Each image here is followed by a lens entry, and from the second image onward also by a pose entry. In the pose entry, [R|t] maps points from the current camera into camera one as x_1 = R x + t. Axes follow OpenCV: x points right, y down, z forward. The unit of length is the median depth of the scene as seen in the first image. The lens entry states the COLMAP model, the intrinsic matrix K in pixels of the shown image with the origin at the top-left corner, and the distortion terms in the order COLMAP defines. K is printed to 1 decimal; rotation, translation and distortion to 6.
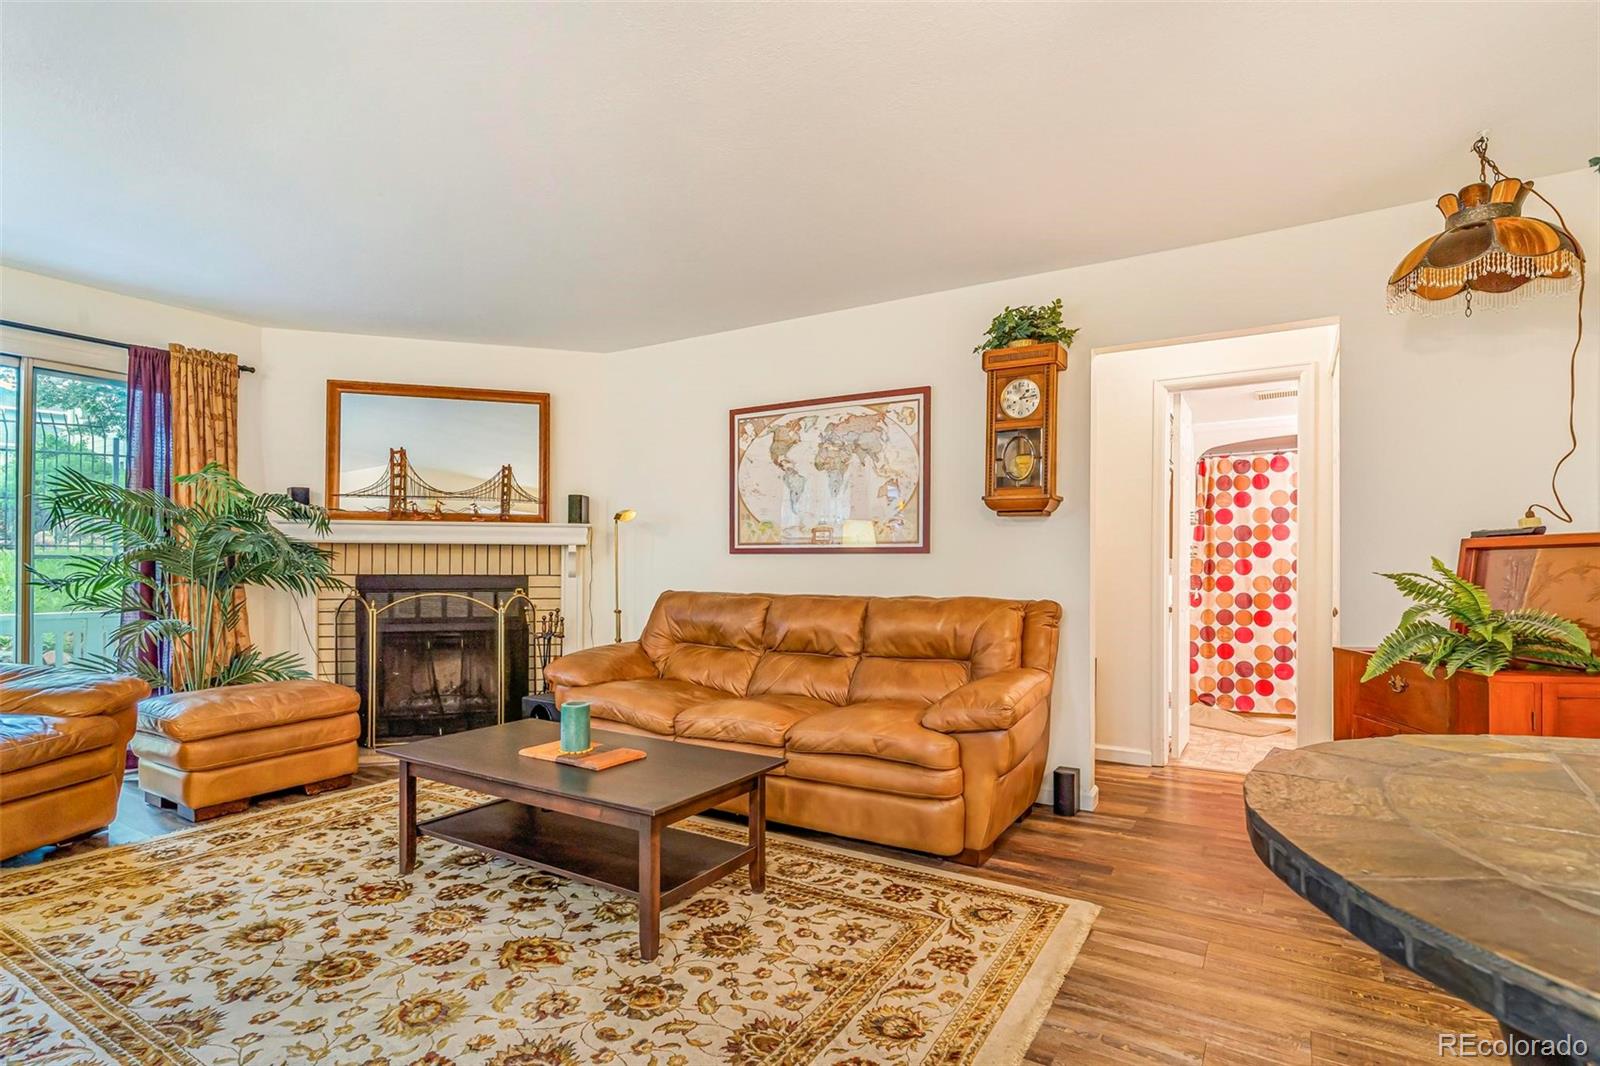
lens RADIAL K [[795.8, 0, 810.3], [0, 795.8, 570.3], [0, 0, 1]] dist [-0.001421, -0.000324]
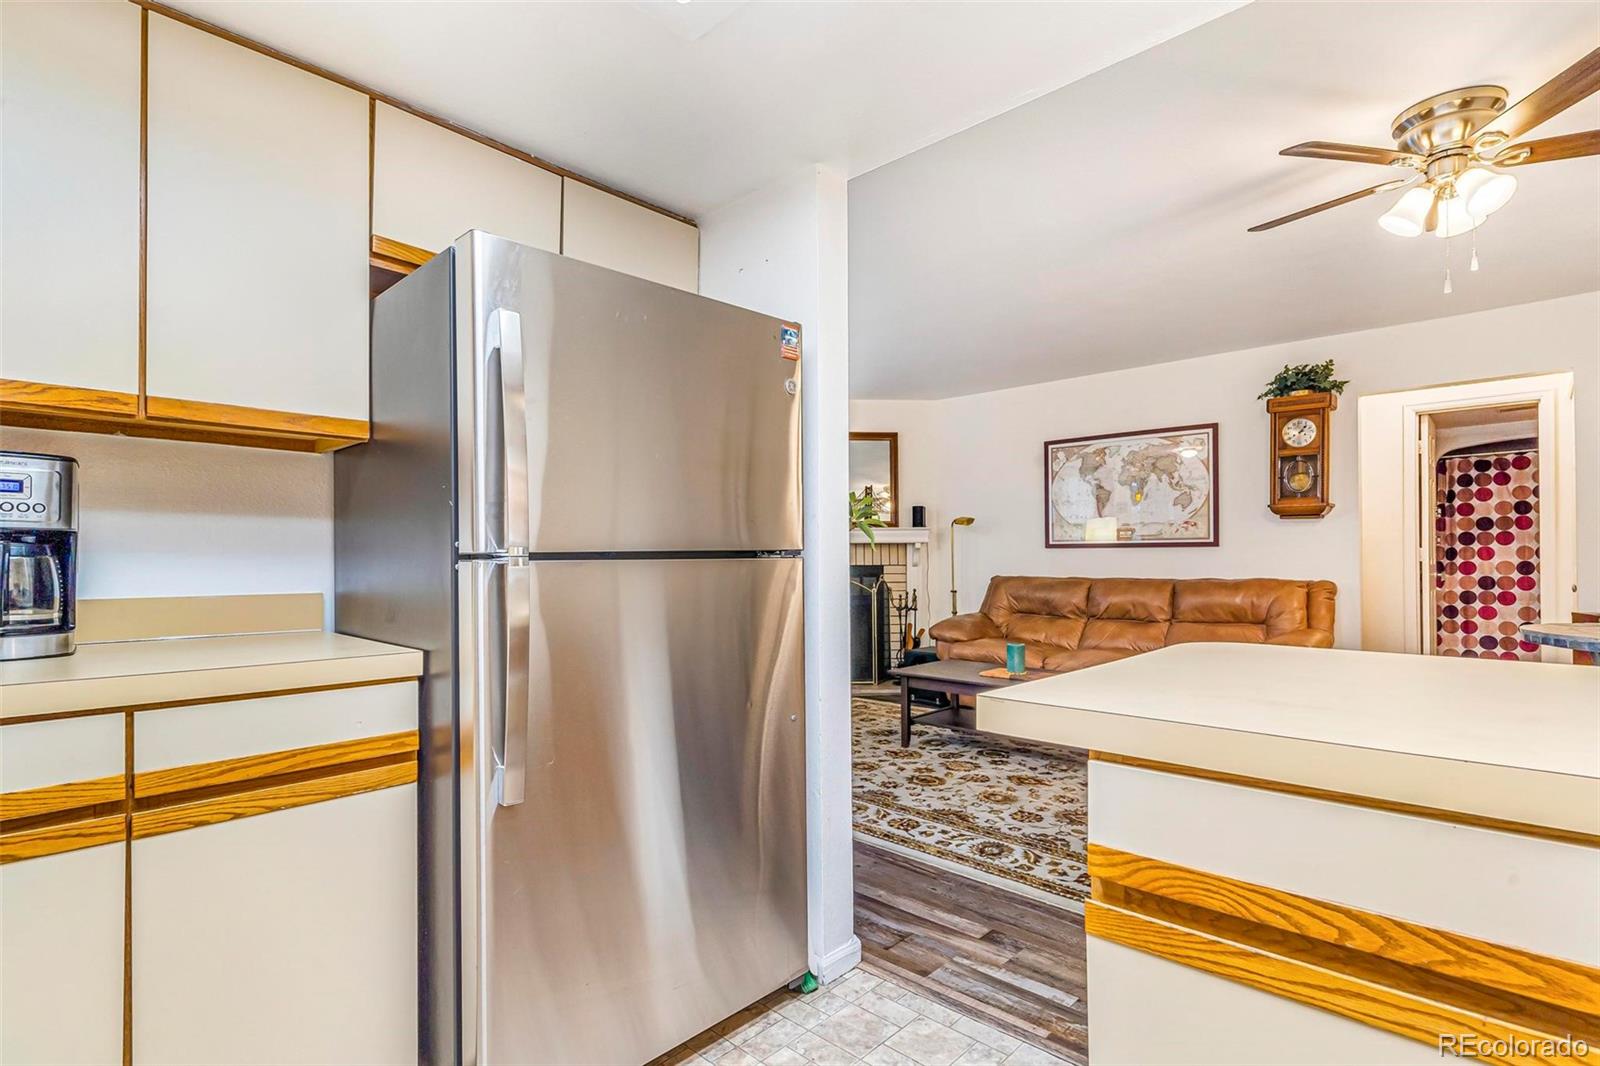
lens RADIAL K [[783.5, 0, 796.1], [0, 783.5, 554.1], [0, 0, 1]] dist [-0.002694, -0.000188]
pose [[0.977131, -0.010754, -0.212364, -0.272834], [0.009250, 0.999925, -0.008073, -0.004637], [0.212435, 0.005924, 0.977157, -0.453610]]
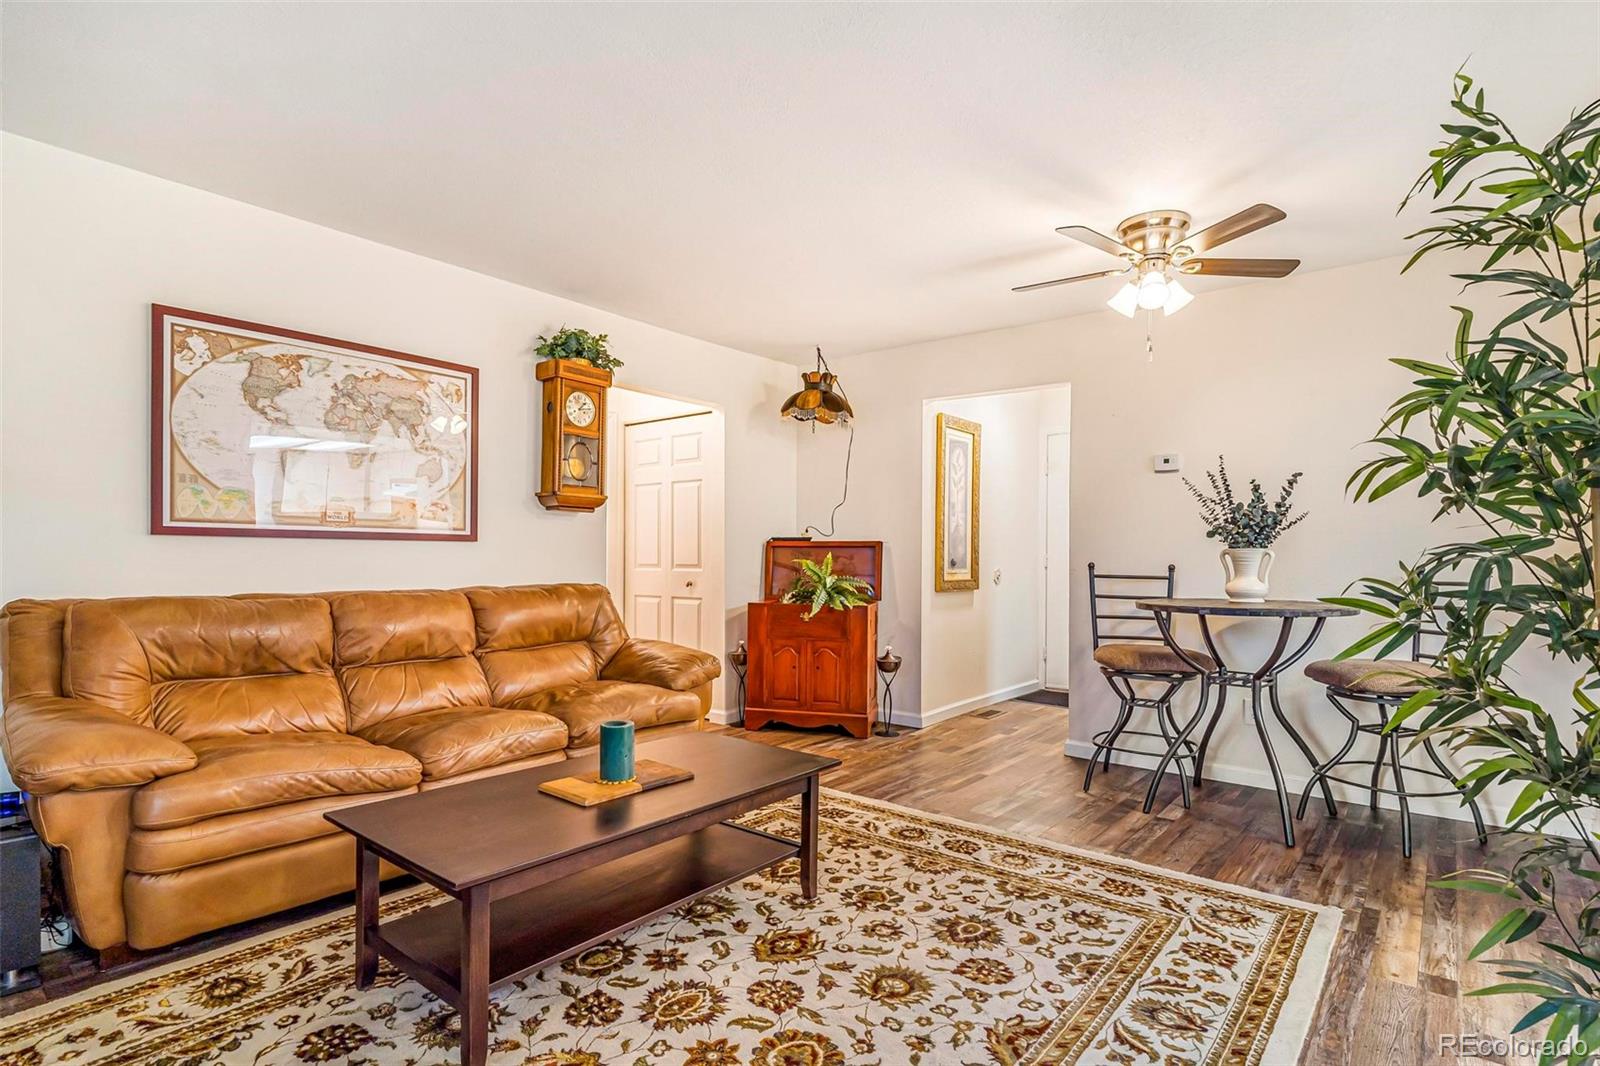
lens RADIAL K [[791.0, 0, 804.1], [0, 791.0, 561.9], [0, 0, 1]] dist [0.001545, -0.000074]
pose [[0.137195, -0.009625, 0.990497, -0.759222], [-0.000483, 0.999952, 0.009784, -0.006602], [-0.990544, -0.001820, 0.137184, 0.482560]]
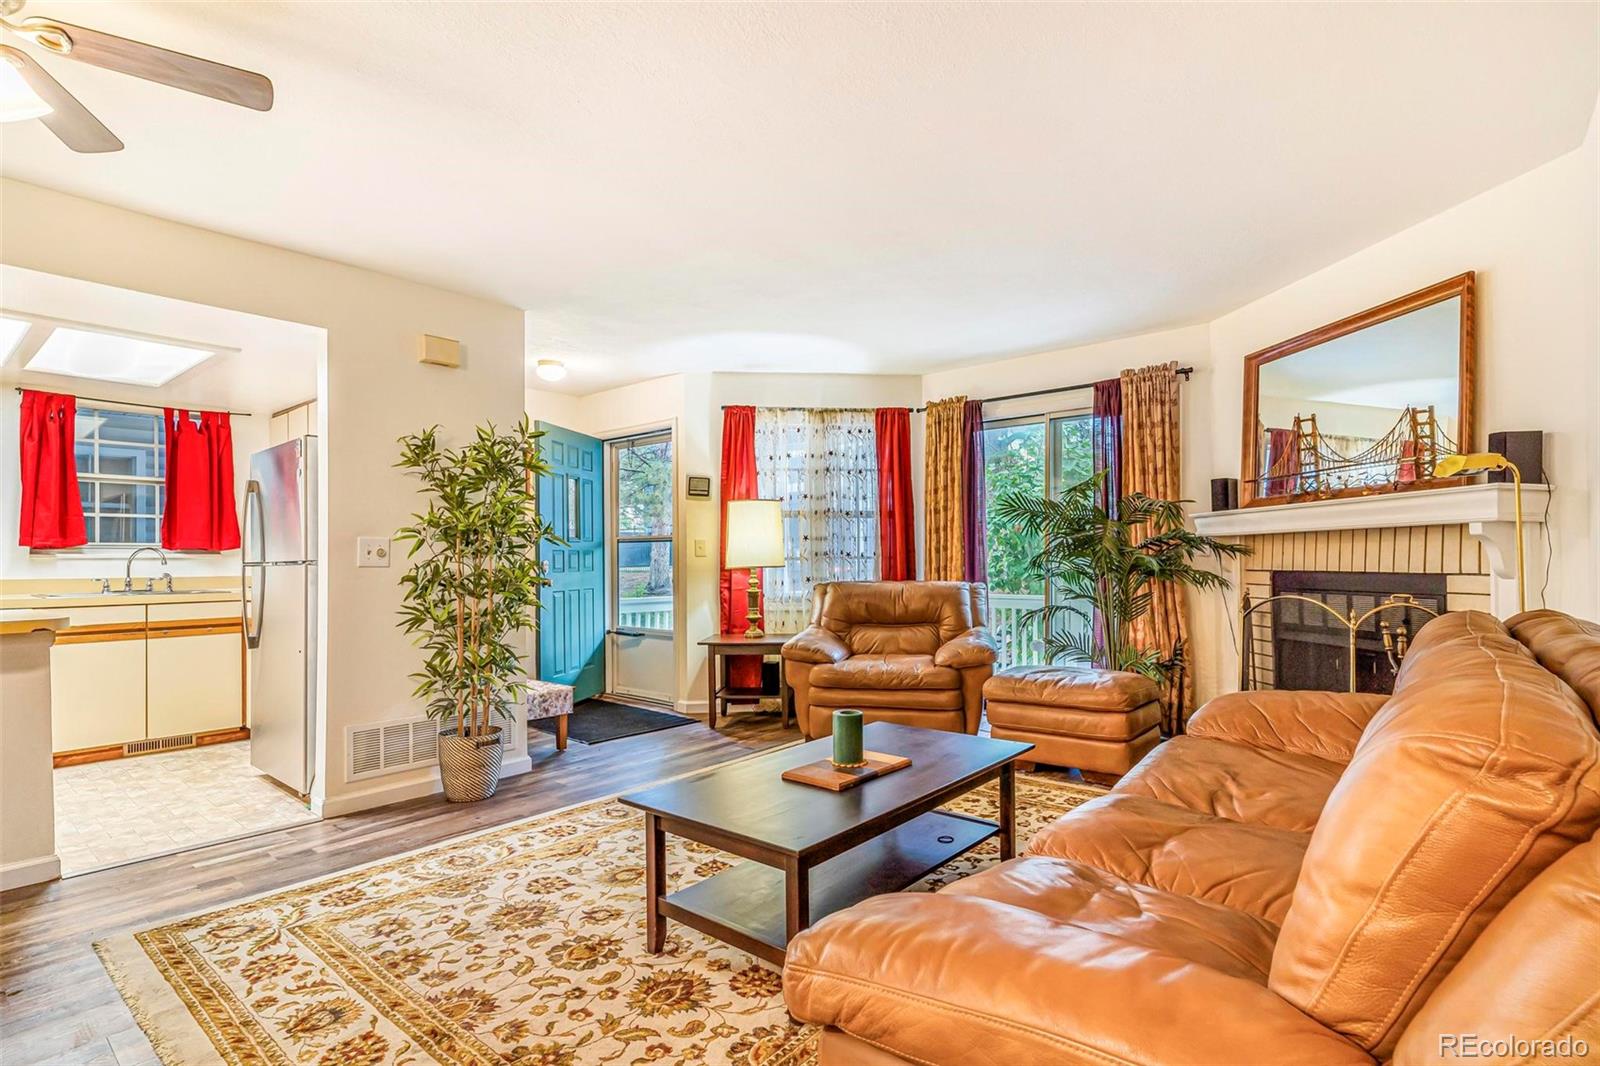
lens RADIAL K [[783.5, 0, 796.1], [0, 783.5, 554.1], [0, 0, 1]] dist [-0.002694, -0.000188]
pose [[-0.163816, -0.012103, -0.986417, 0.429155], [0.001801, 0.999919, -0.012568, -0.003012], [0.986489, -0.003835, -0.163781, 0.760556]]
